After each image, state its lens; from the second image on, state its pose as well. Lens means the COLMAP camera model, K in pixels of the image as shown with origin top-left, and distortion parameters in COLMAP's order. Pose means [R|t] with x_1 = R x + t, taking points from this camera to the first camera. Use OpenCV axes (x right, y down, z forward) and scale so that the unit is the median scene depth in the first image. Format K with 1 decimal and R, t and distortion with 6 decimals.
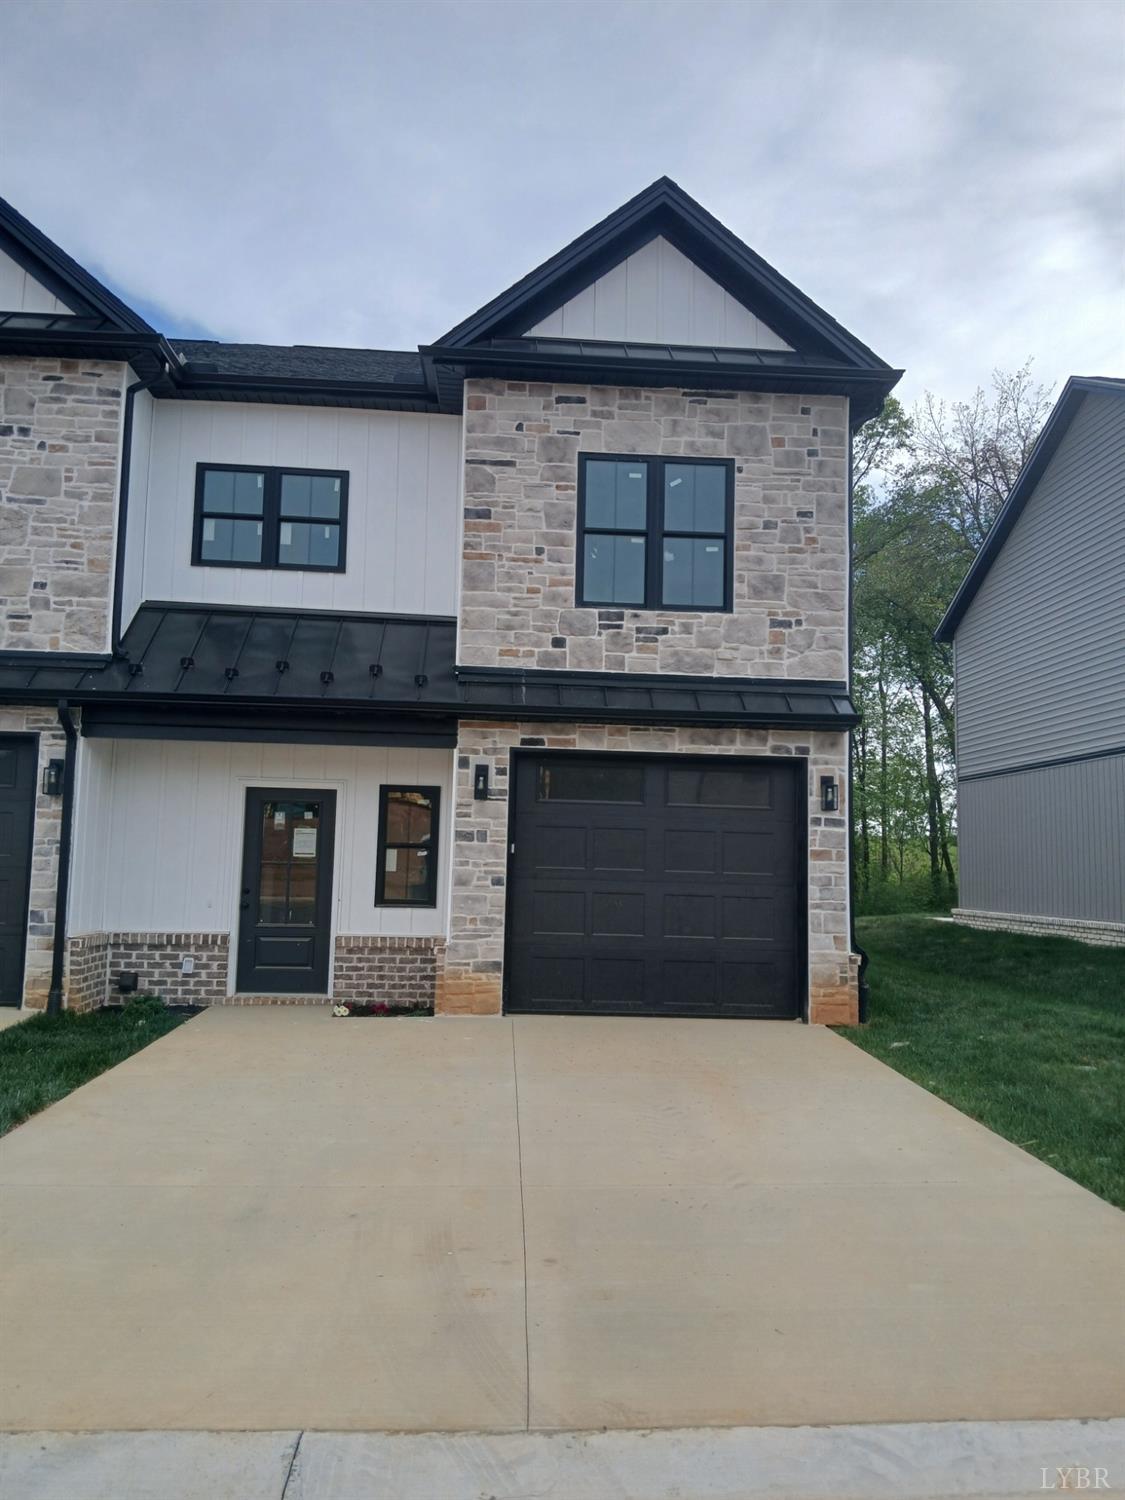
lens RADIAL K [[1165.3, 0, 606.6], [0, 1165.3, 749.1], [0, 0, 1]] dist [0.071983, -0.132836]
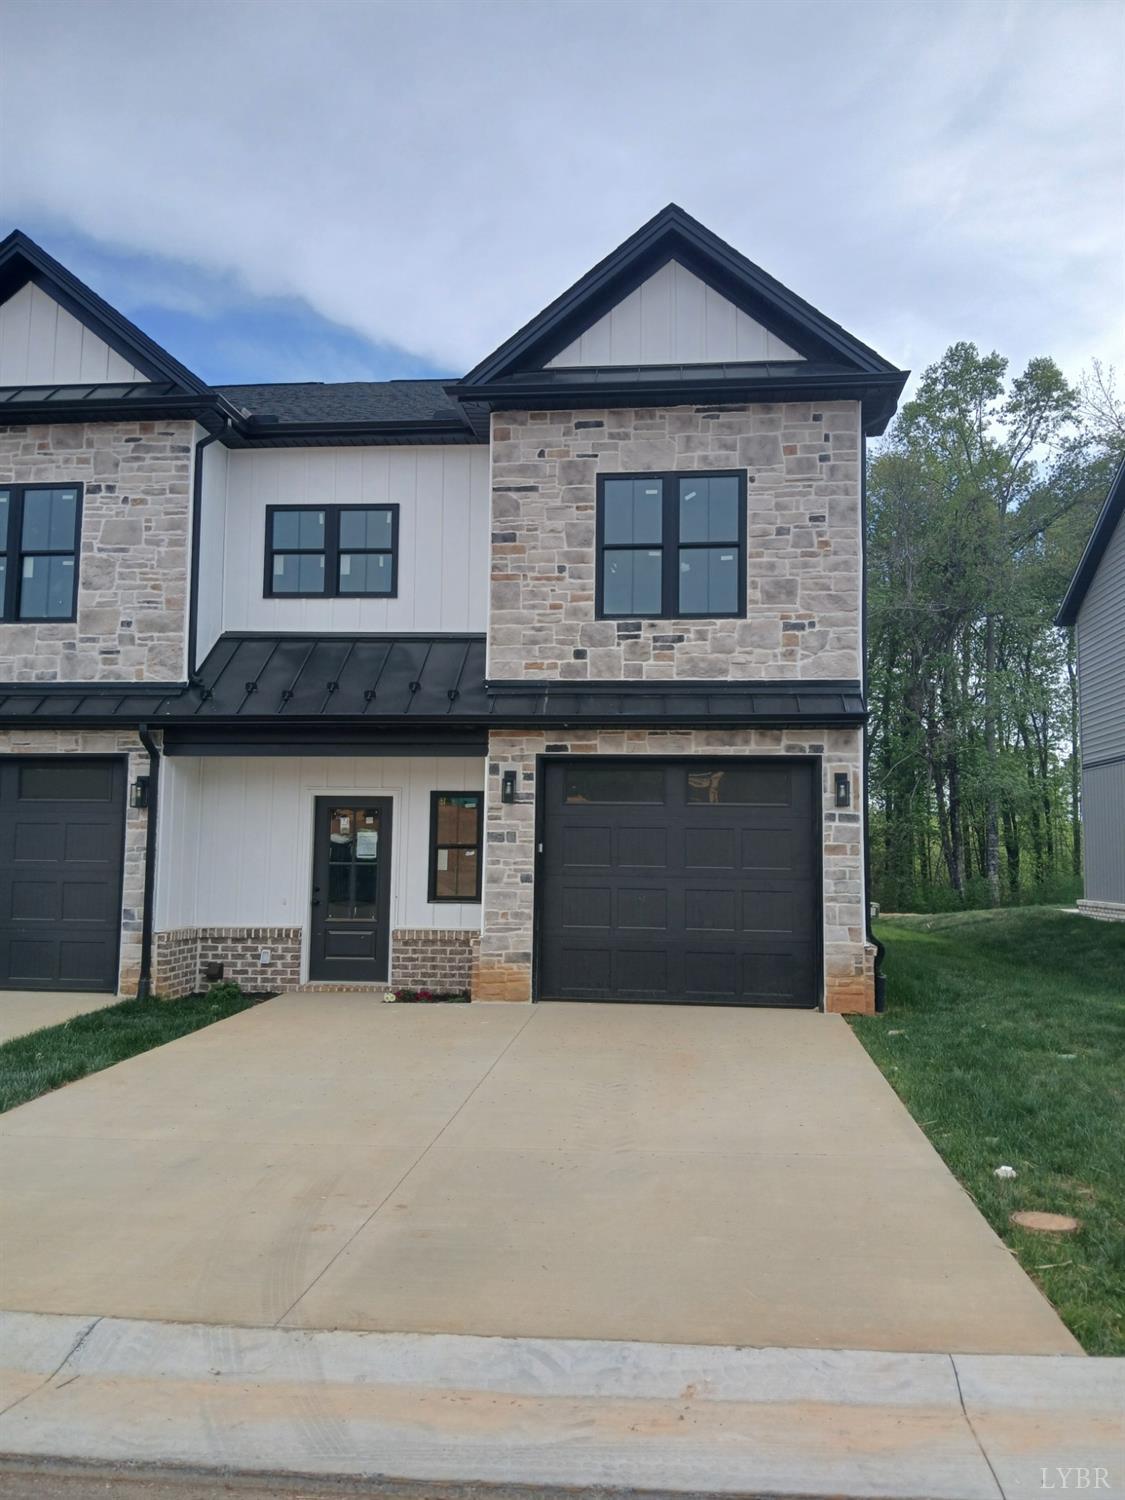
lens RADIAL K [[1140.5, 0, 565.1], [0, 1140.5, 758.0], [0, 0, 1]] dist [0.086208, -0.171316]
pose [[0.987098, -0.028596, -0.157542, 0.106166], [0.030154, 0.999517, 0.007506, -0.004770], [0.157251, -0.012159, 0.987484, -0.034282]]
